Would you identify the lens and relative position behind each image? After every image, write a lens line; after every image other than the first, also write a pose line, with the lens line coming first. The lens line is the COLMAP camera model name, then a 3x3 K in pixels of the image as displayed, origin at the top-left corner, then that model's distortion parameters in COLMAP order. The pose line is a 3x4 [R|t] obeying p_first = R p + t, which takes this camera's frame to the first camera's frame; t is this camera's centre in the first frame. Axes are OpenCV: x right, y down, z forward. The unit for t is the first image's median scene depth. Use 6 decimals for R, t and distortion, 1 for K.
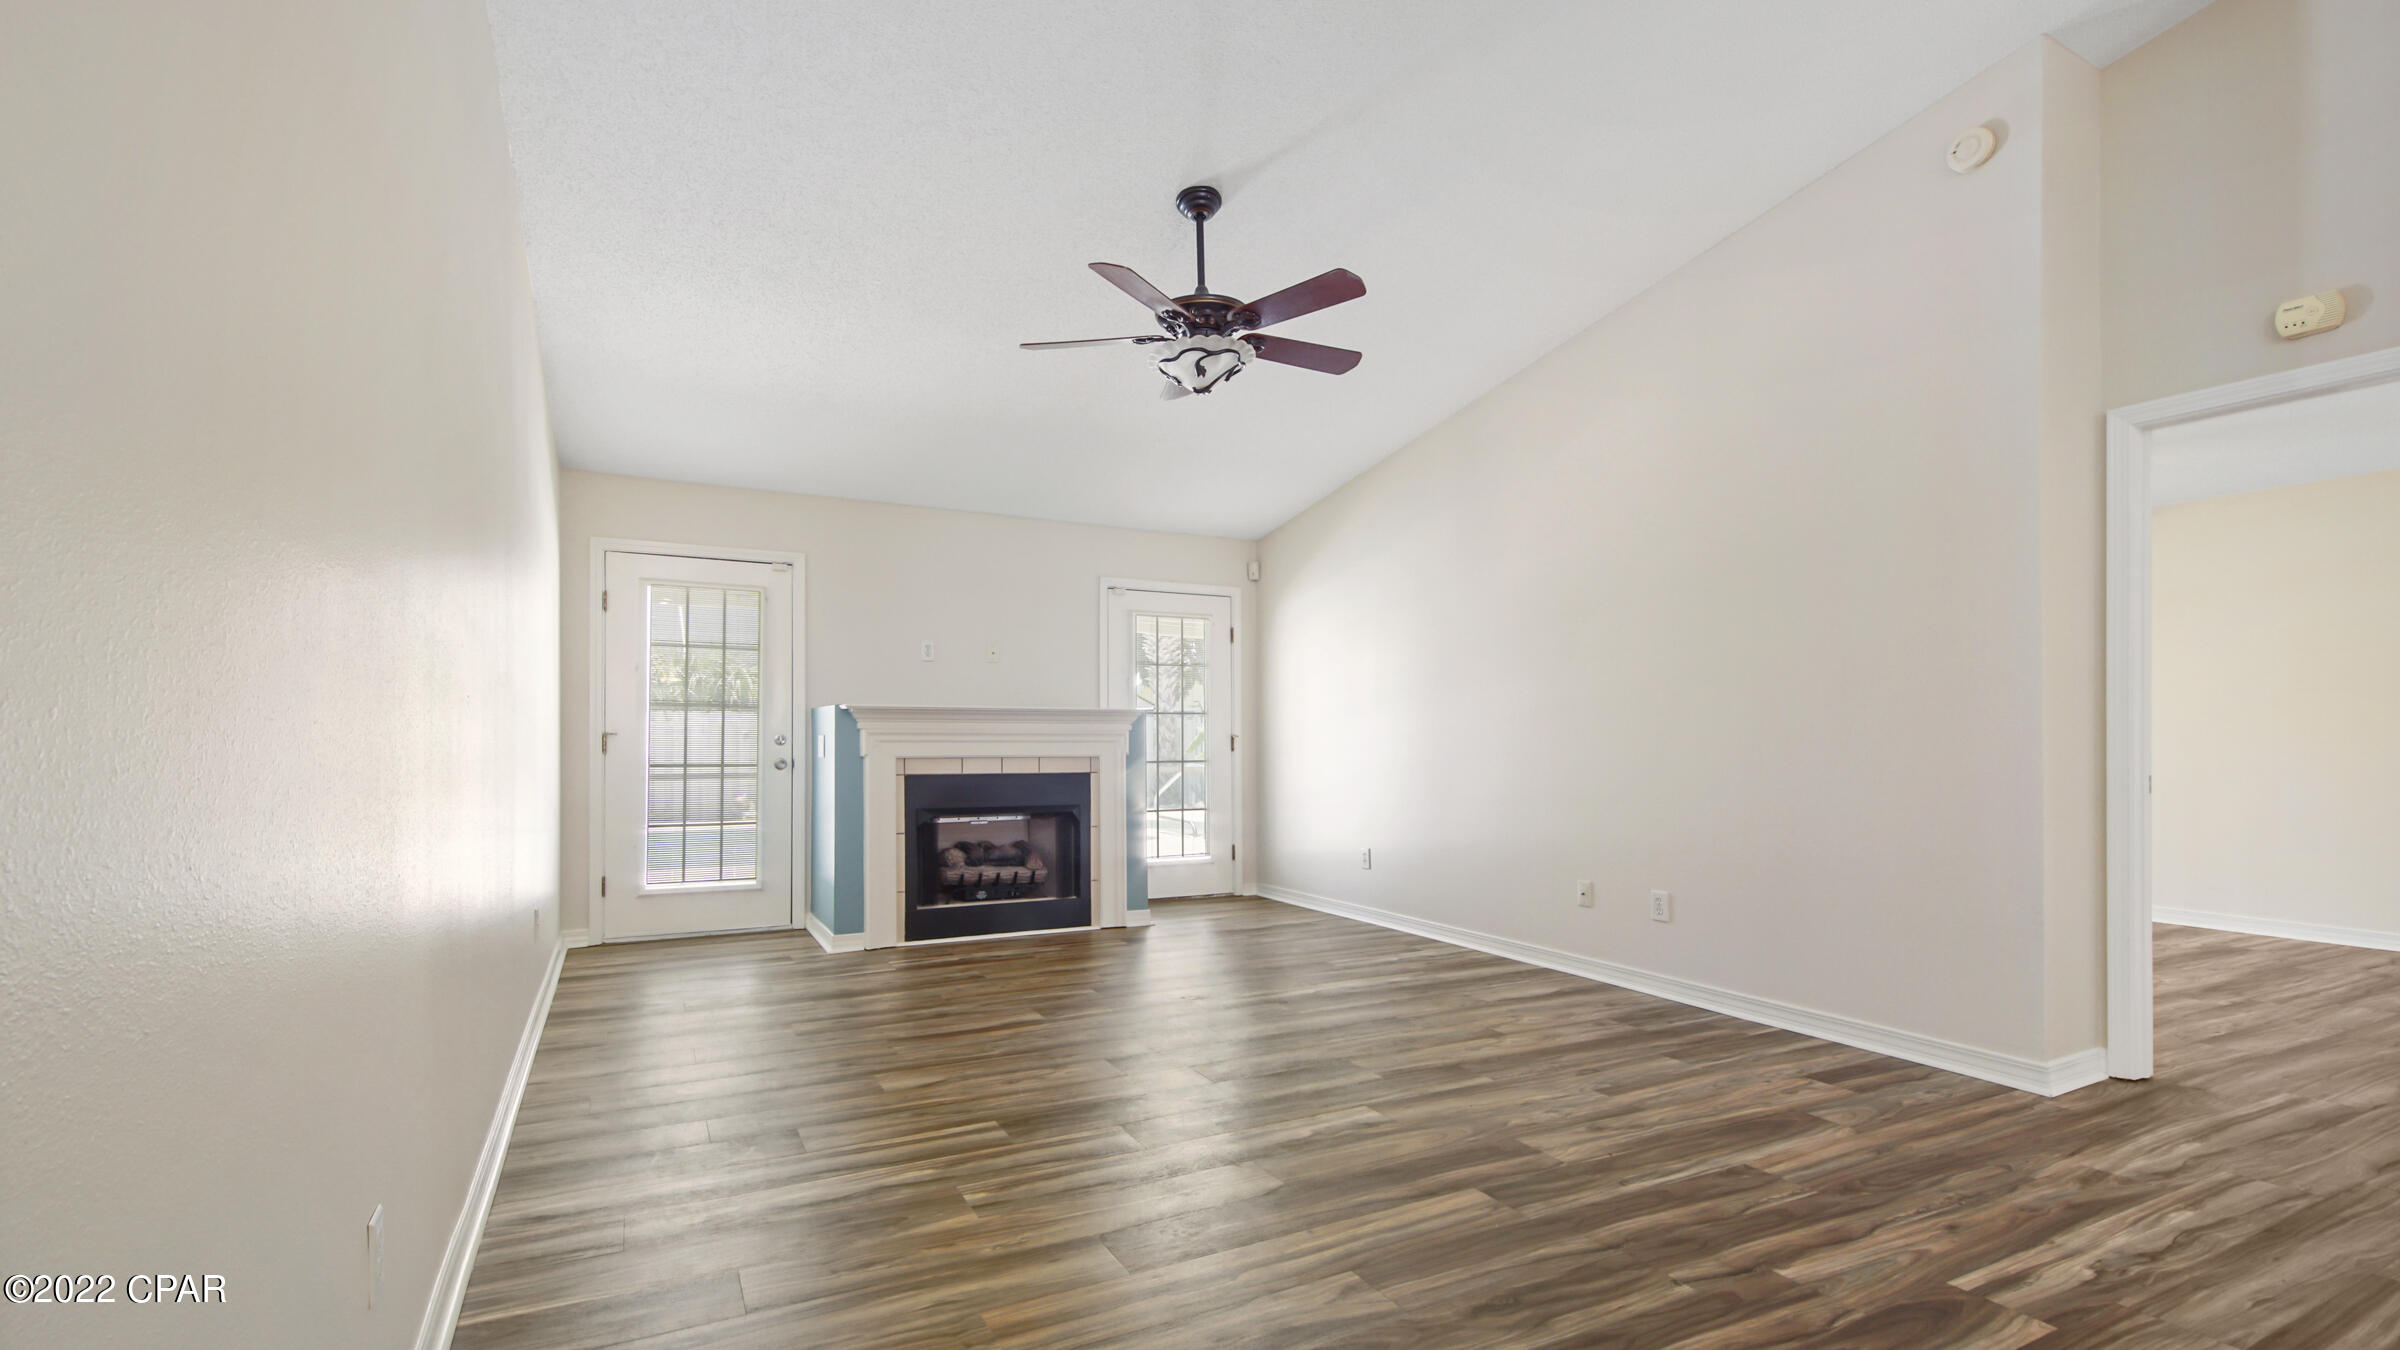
lens RADIAL K [[1126.5, 0, 1201.5], [0, 1126.5, 748.2], [0, 0, 1]] dist [-0.000829, -0.000113]
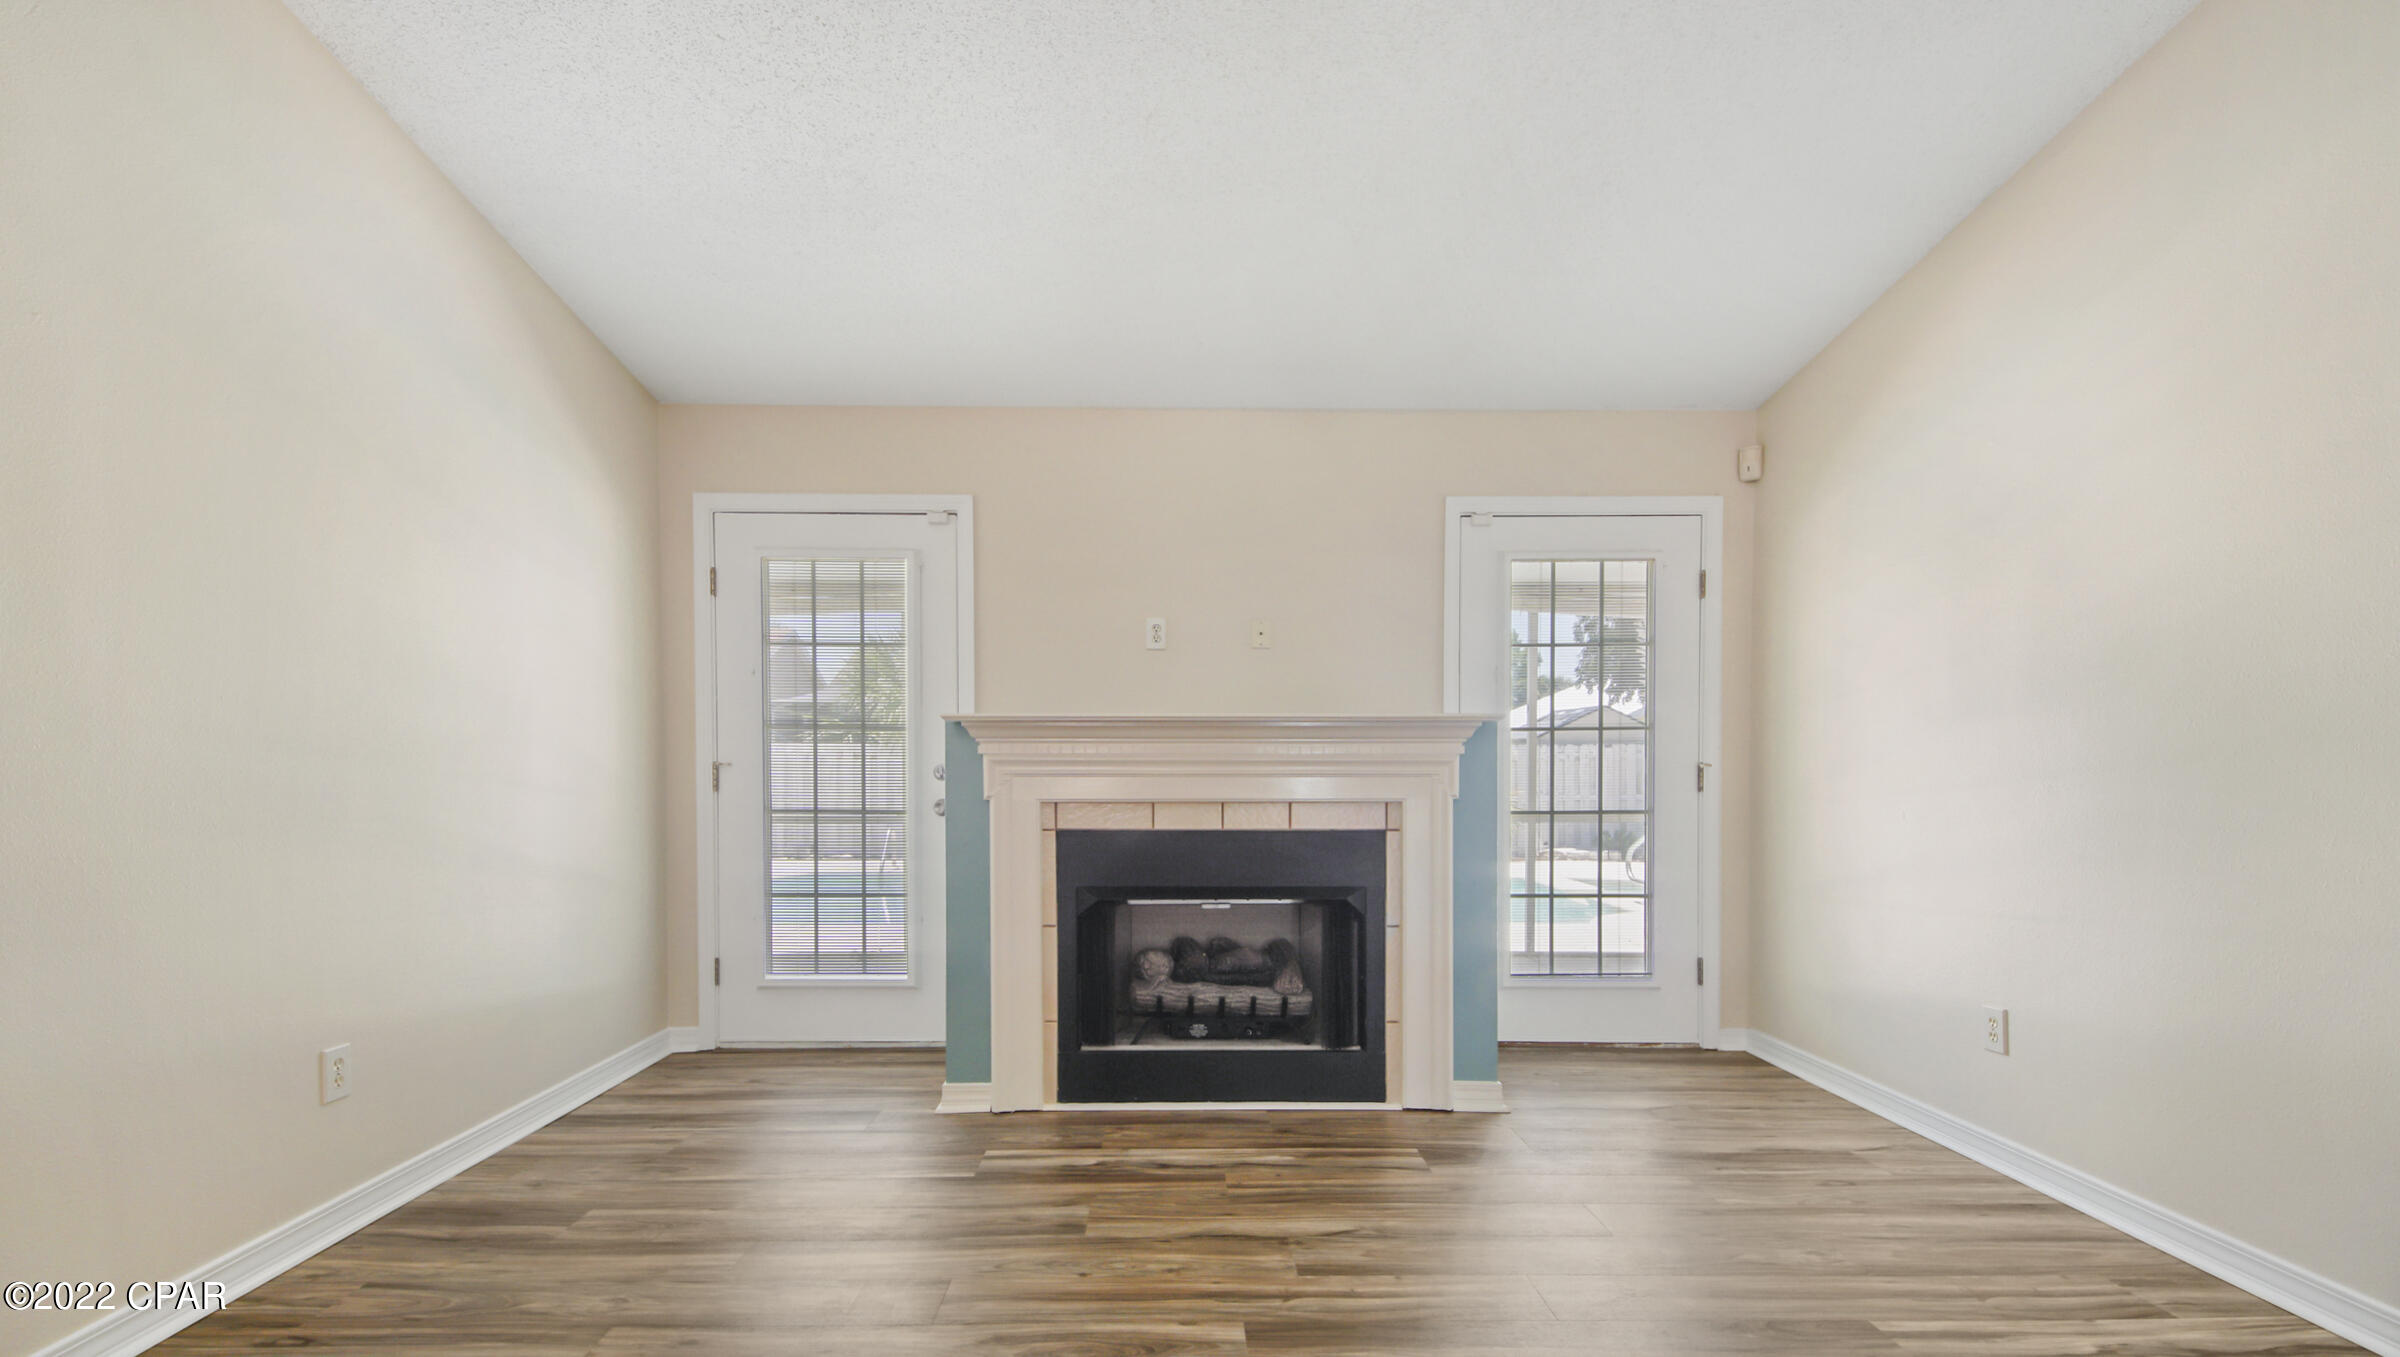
lens RADIAL K [[1074.1, 0, 1198.4], [0, 1074.1, 800.6], [0, 0, 1]] dist [0.031218, -0.000021]
pose [[0.883479, 0.012443, -0.468305, 0.071251], [-0.002744, 0.999767, 0.021388, -0.004485], [0.468462, -0.017611, 0.883308, 0.490817]]
